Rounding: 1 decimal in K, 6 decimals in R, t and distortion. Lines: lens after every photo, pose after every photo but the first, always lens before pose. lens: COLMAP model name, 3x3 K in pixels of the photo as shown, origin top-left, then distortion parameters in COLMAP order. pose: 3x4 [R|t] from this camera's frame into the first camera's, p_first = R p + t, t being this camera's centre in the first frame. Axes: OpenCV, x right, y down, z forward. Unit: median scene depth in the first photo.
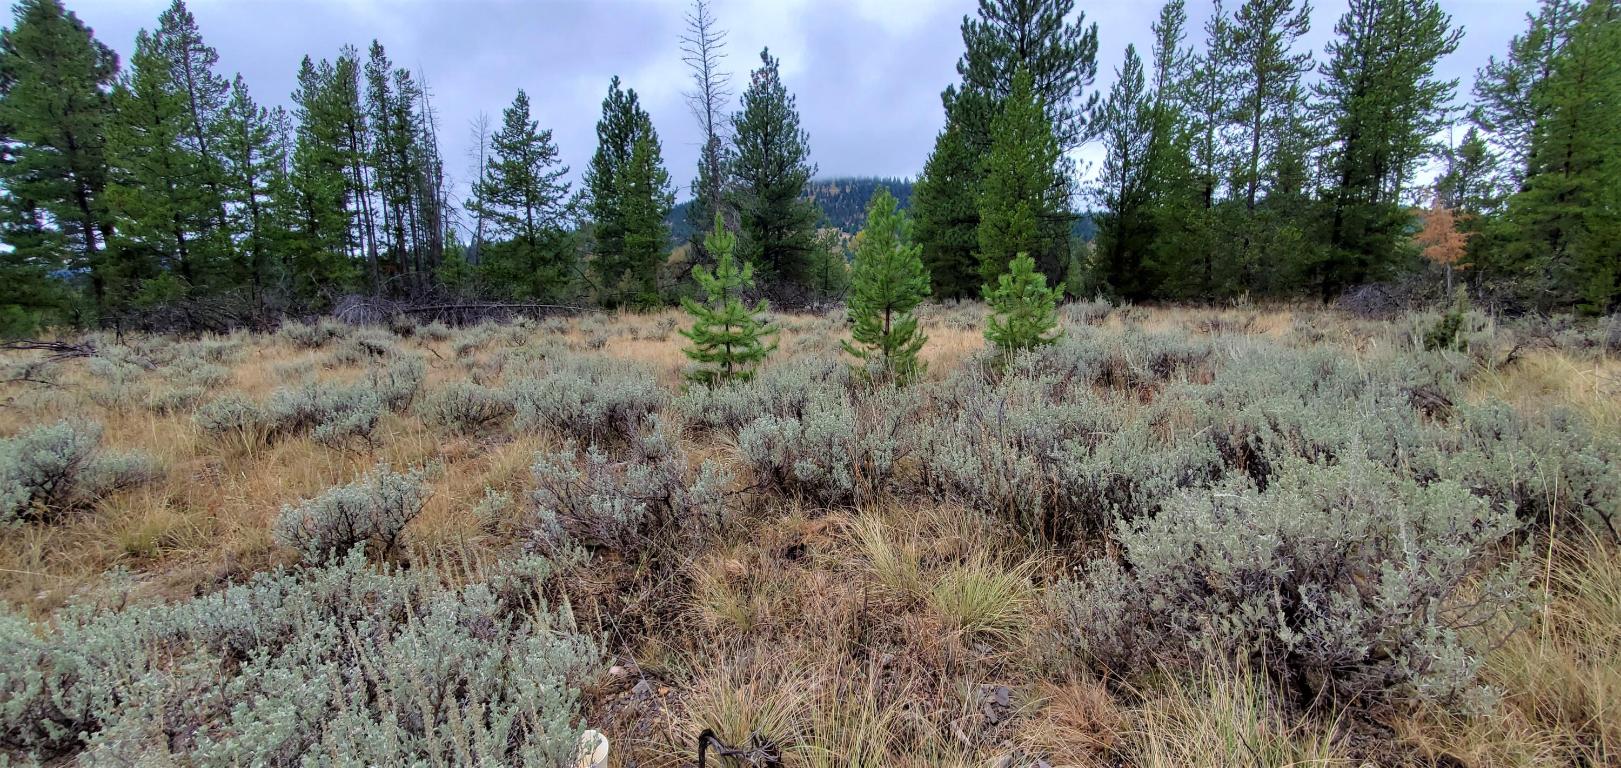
lens RADIAL K [[668.7, 0, 819.5], [0, 668.7, 381.1], [0, 0, 1]] dist [0.023878, -0.009334]
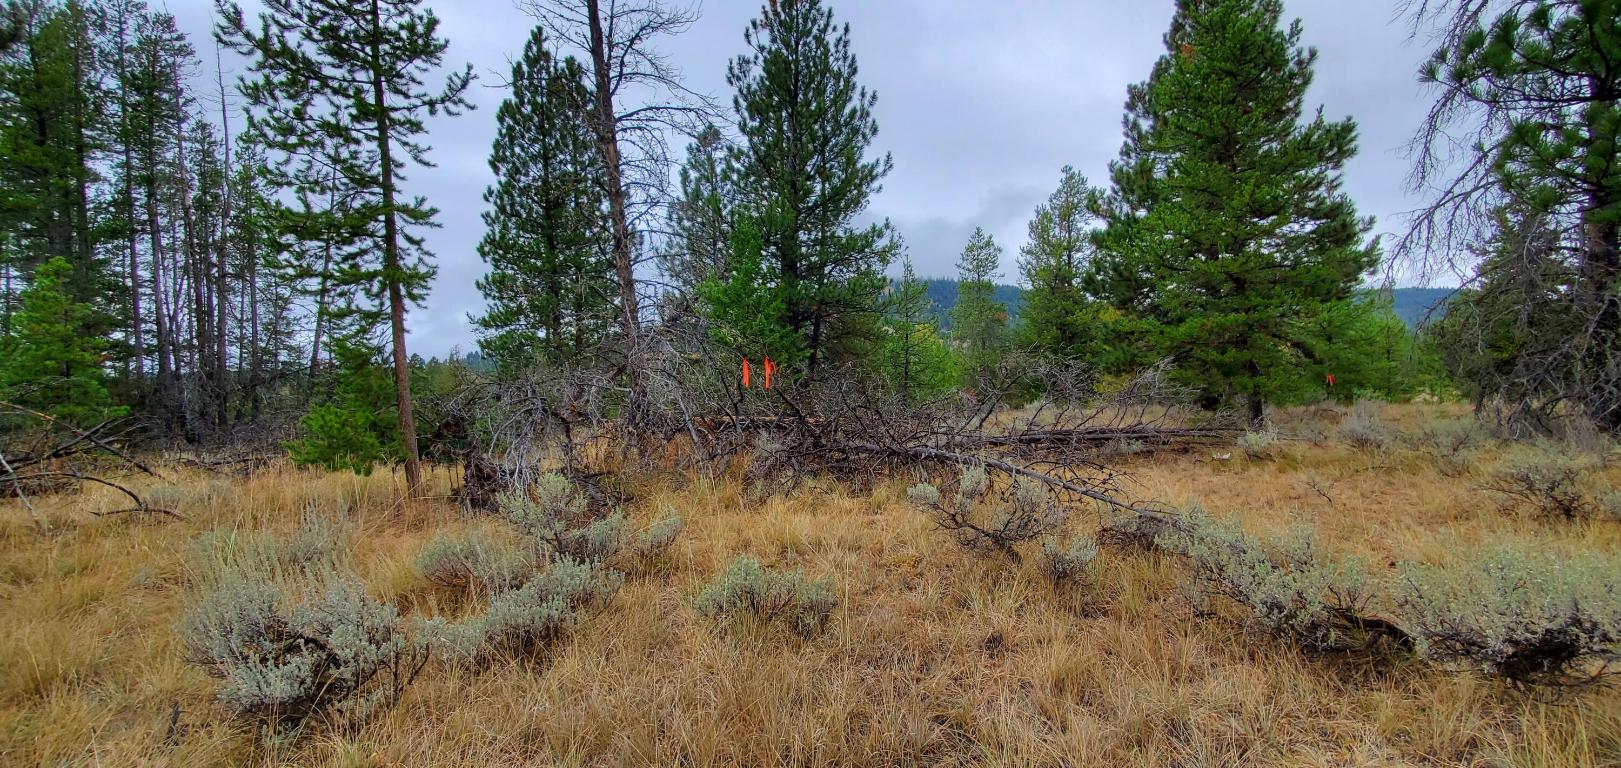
lens RADIAL K [[668.7, 0, 819.5], [0, 668.7, 381.1], [0, 0, 1]] dist [0.023878, -0.009334]
pose [[0.996330, -0.010635, -0.084934, -0.017005], [-0.000660, 0.991267, -0.131865, -0.078553], [0.085594, 0.131437, 0.987622, 0.508438]]
